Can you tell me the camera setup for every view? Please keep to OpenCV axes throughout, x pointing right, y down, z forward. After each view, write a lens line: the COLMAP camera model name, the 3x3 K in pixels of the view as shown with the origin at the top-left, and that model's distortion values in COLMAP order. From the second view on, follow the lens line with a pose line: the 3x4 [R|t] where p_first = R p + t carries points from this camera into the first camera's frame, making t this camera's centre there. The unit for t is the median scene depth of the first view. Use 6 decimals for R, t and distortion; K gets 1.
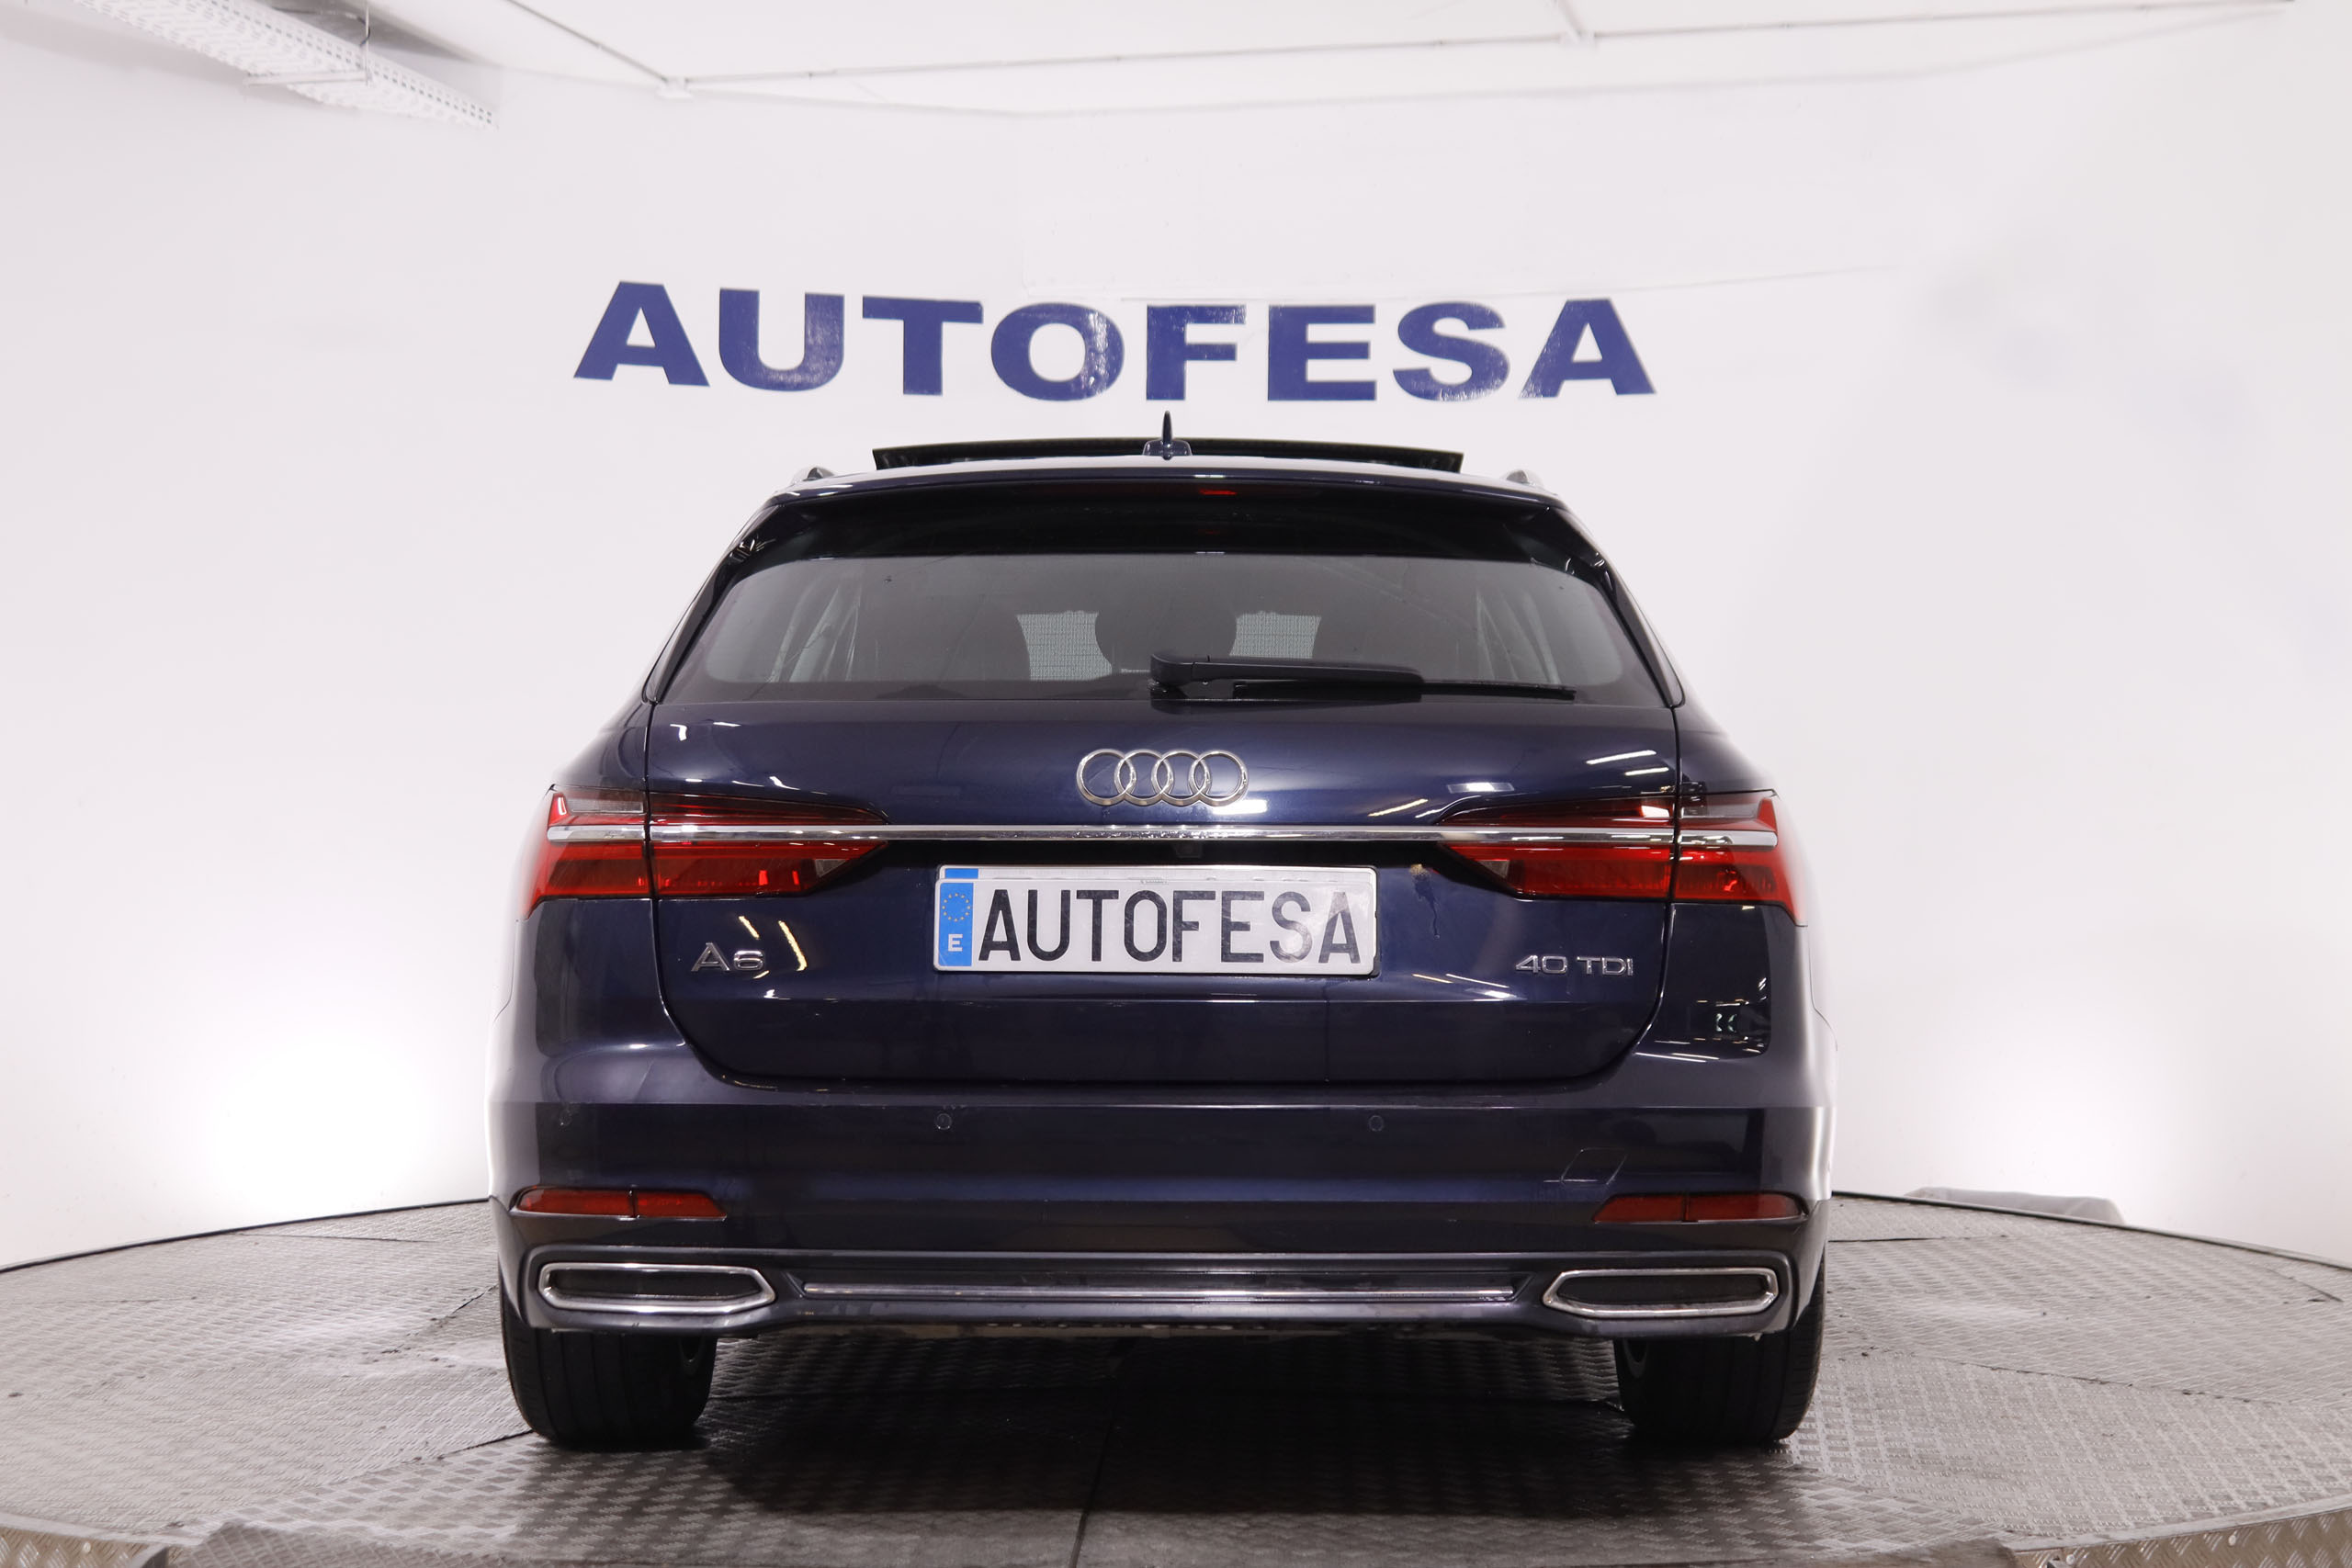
lens RADIAL K [[3534.3, 0, 1204.5], [0, 3534.3, 720.7], [0, 0, 1]] dist [-0.038769, 0.133675]
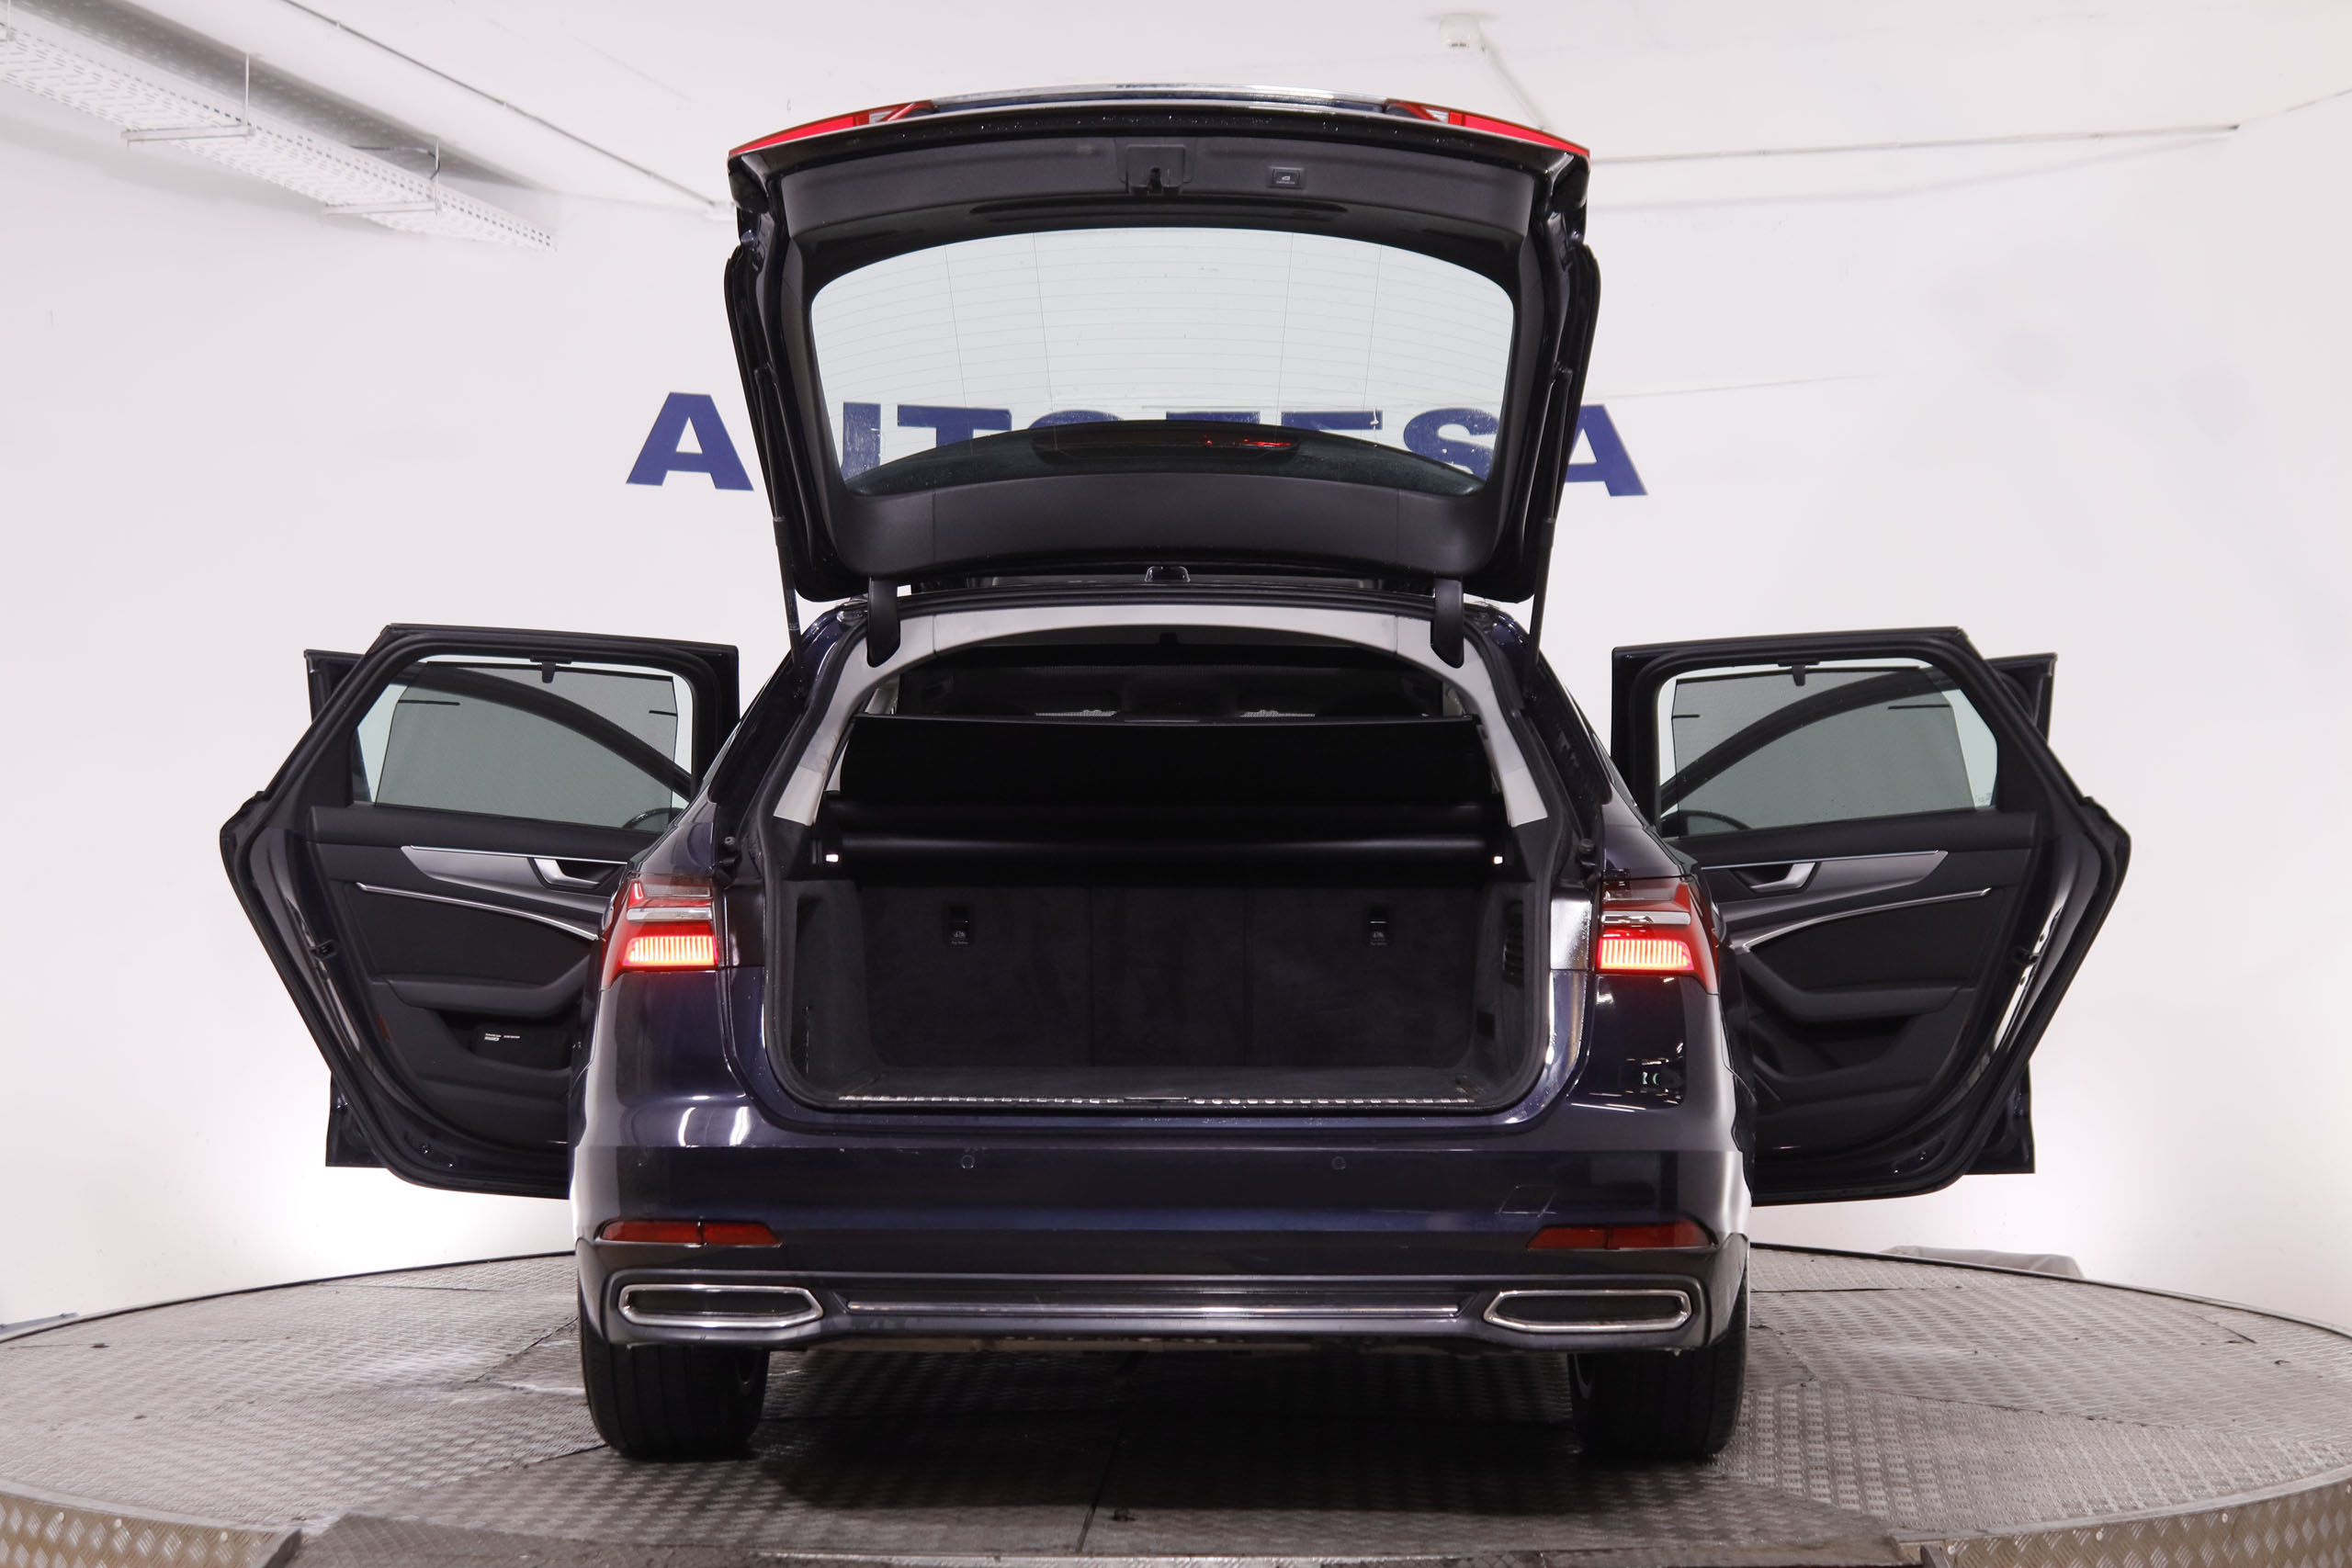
lens RADIAL K [[3611.4, 0, 1181.4], [0, 3611.4, 701.3], [0, 0, 1]] dist [-0.021260, 0.138919]
pose [[0.999840, -0.001794, -0.017812, 0.016007], [0.001336, 0.999668, -0.025738, -0.006812], [0.017853, 0.025710, 0.999510, -0.170902]]
